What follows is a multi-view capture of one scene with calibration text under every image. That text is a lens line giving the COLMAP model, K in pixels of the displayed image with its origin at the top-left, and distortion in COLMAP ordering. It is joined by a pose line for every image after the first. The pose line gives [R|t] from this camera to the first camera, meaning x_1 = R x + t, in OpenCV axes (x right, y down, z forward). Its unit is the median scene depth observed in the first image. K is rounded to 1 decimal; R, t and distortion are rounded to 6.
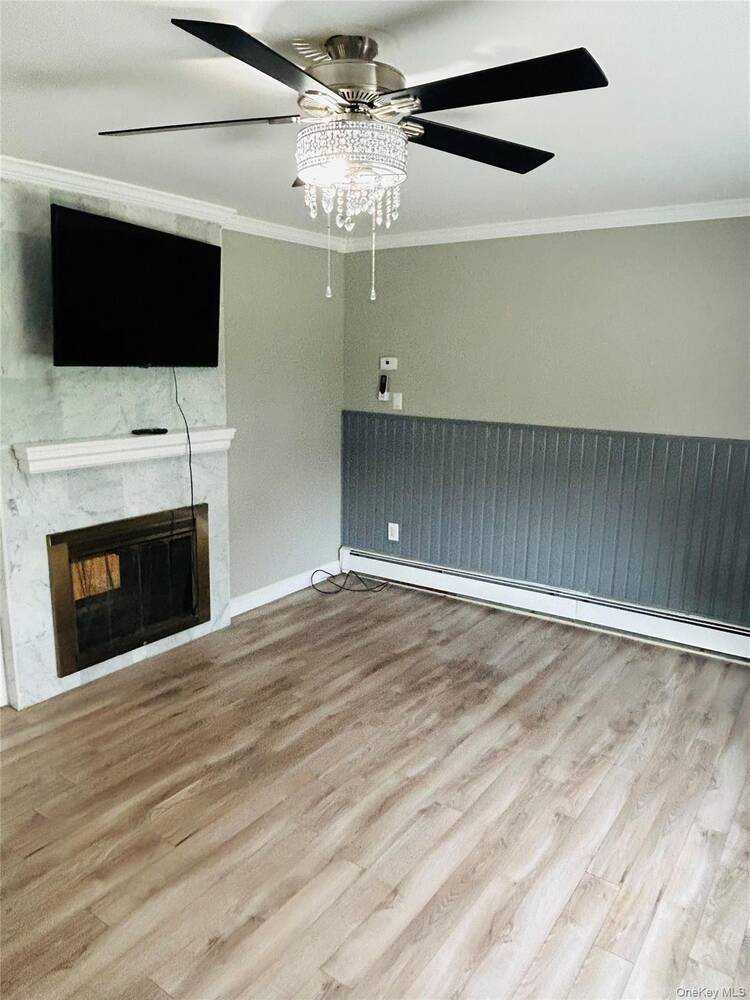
lens RADIAL K [[712.2, 0, 374.9], [0, 712.2, 499.3], [0, 0, 1]] dist [-0.001871, -0.002926]
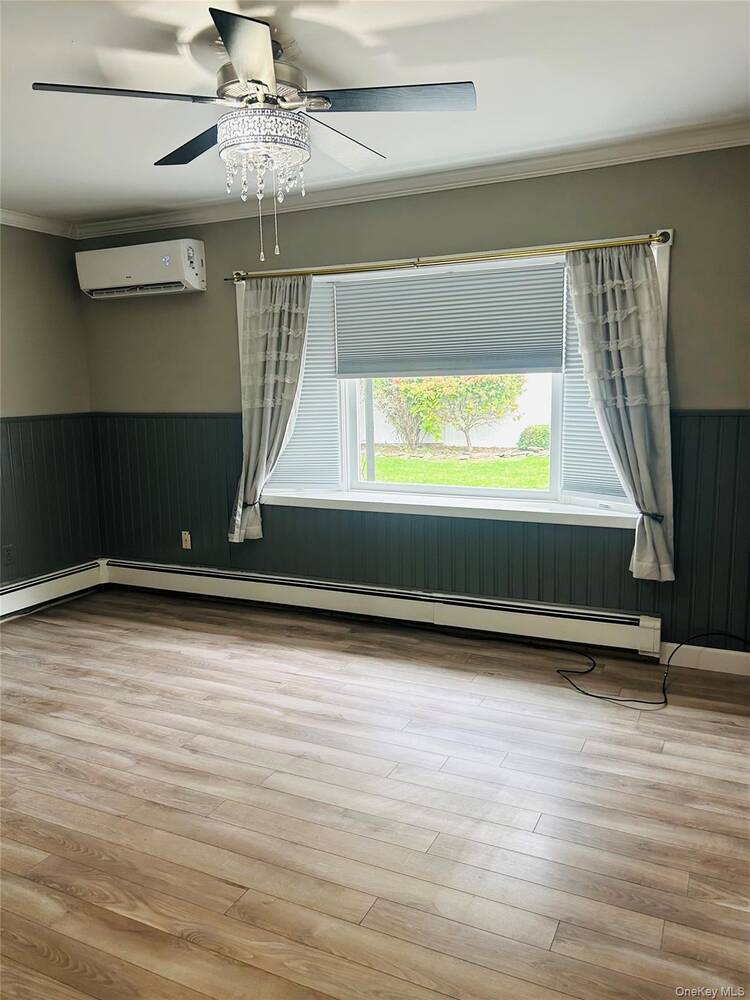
lens RADIAL K [[758.8, 0, 374.2], [0, 758.8, 500.7], [0, 0, 1]] dist [0.004150, 0.001295]
pose [[-0.154005, -0.166403, 0.973957, -0.930442], [0.219788, 0.955251, 0.197961, -0.071118], [-0.963315, 0.244551, -0.110540, 0.727118]]
